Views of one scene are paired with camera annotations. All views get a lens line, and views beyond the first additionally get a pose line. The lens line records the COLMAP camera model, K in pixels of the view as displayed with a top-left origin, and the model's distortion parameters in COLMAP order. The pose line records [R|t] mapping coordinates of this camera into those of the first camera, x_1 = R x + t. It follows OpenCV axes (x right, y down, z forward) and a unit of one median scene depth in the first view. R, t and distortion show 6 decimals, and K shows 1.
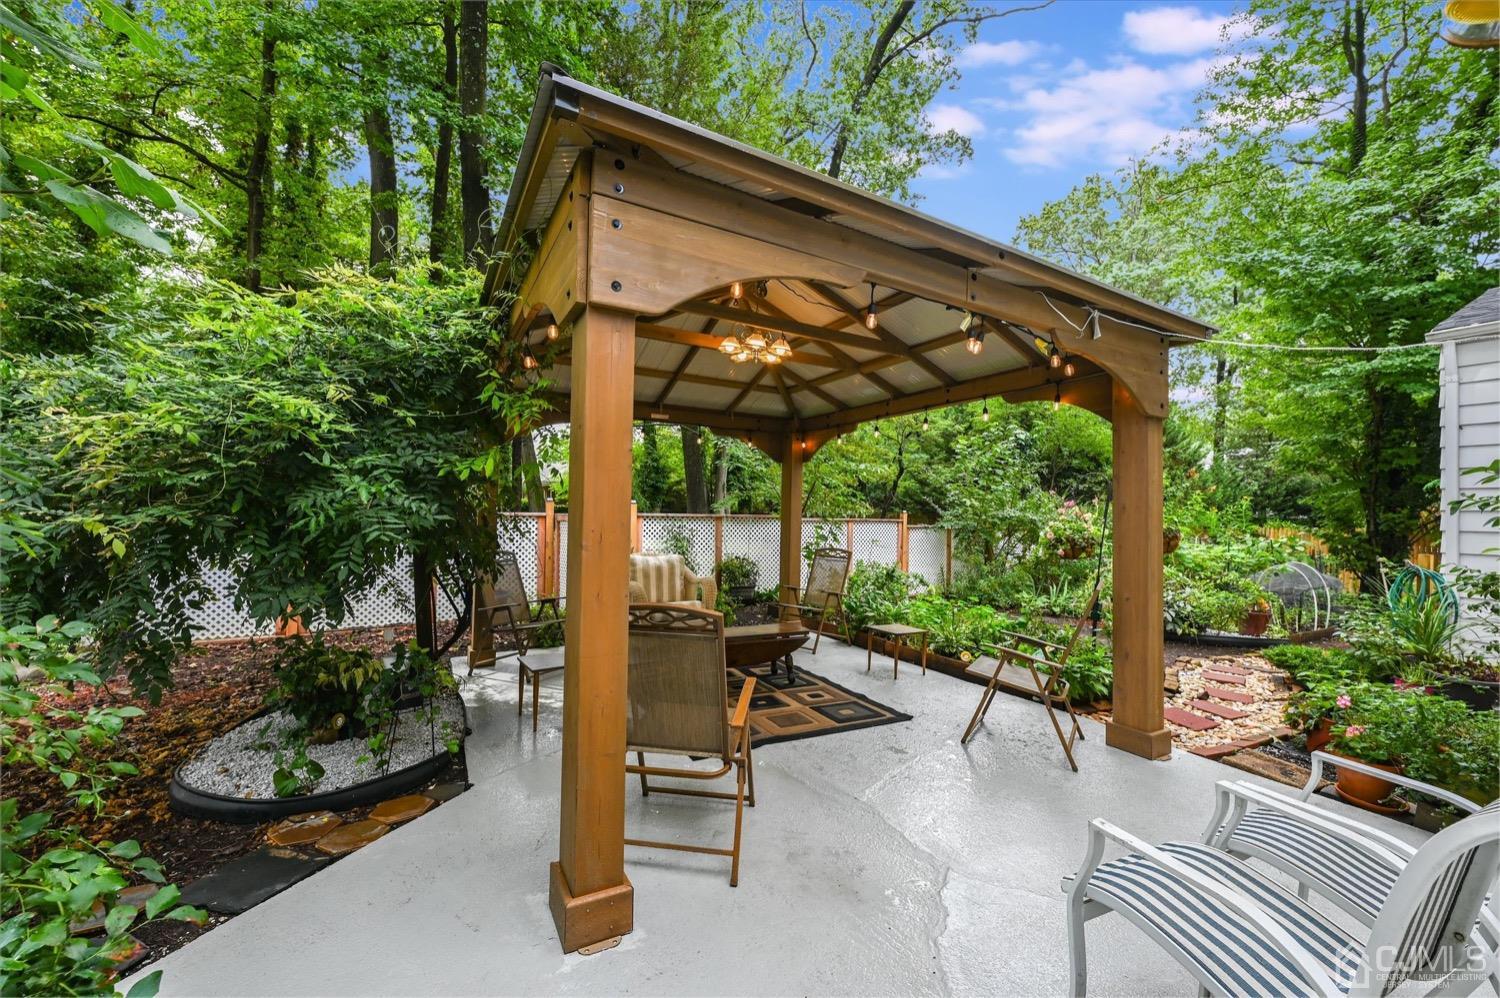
lens RADIAL K [[608.6, 0, 750.8], [0, 608.6, 500.1], [0, 0, 1]] dist [-0.000574, -0.000307]
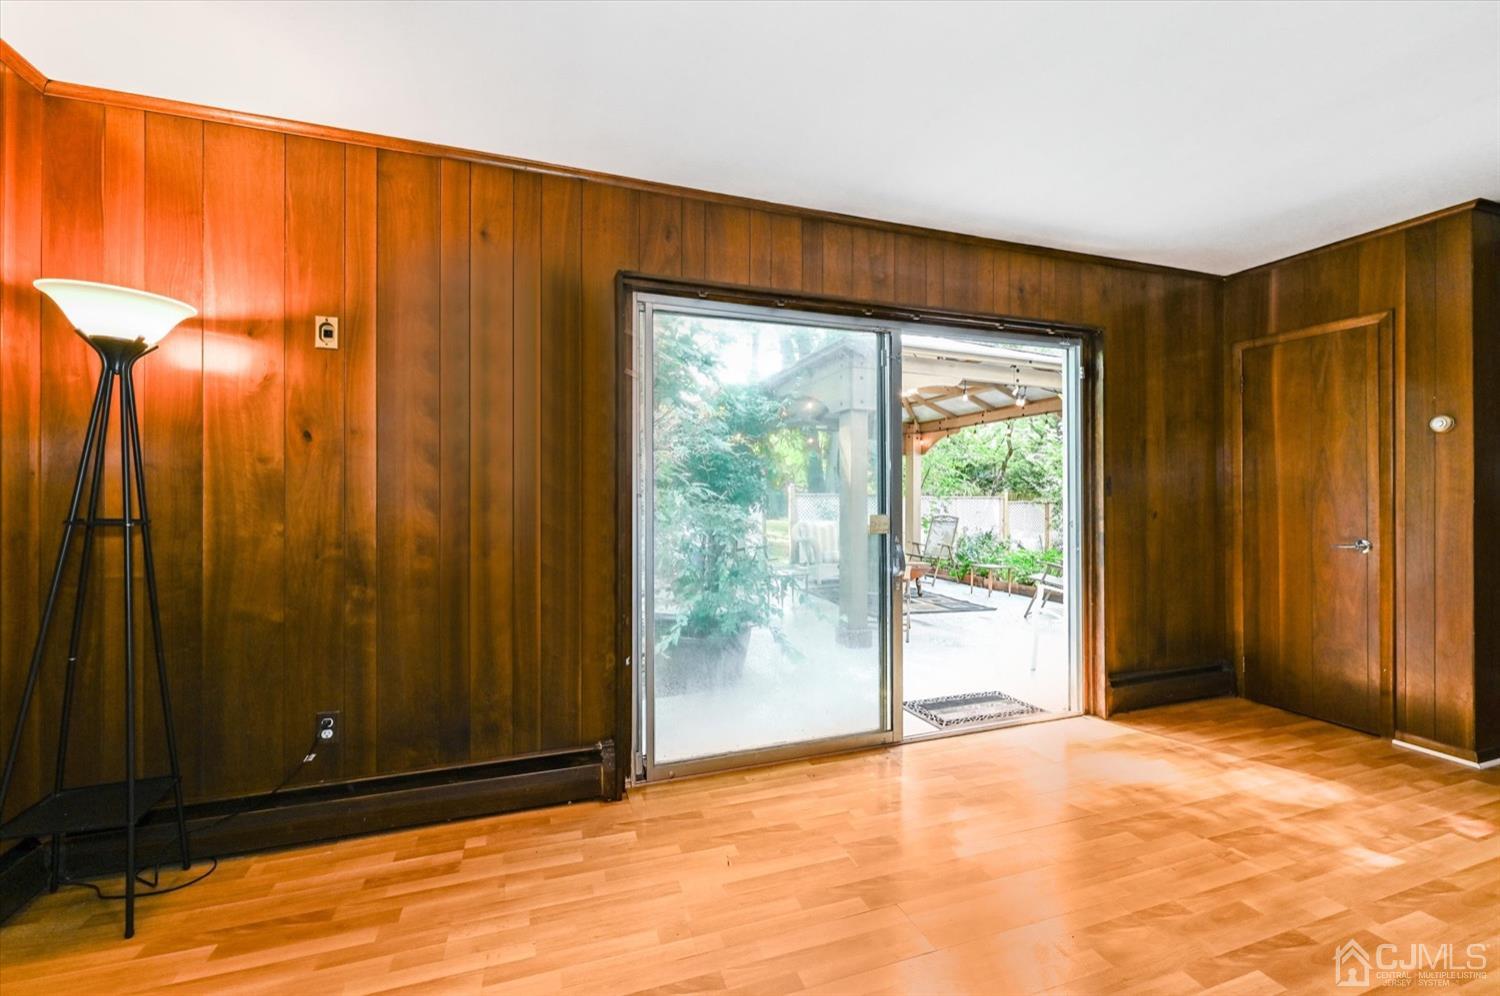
lens RADIAL K [[608.6, 0, 748.1], [0, 608.6, 494.6], [0, 0, 1]] dist [-0.000574, -0.000307]
pose [[0.985082, -0.015671, -0.171372, -0.065478], [0.018663, 0.999700, 0.015861, 0.000591], [0.171072, -0.018823, 0.985079, -0.424071]]
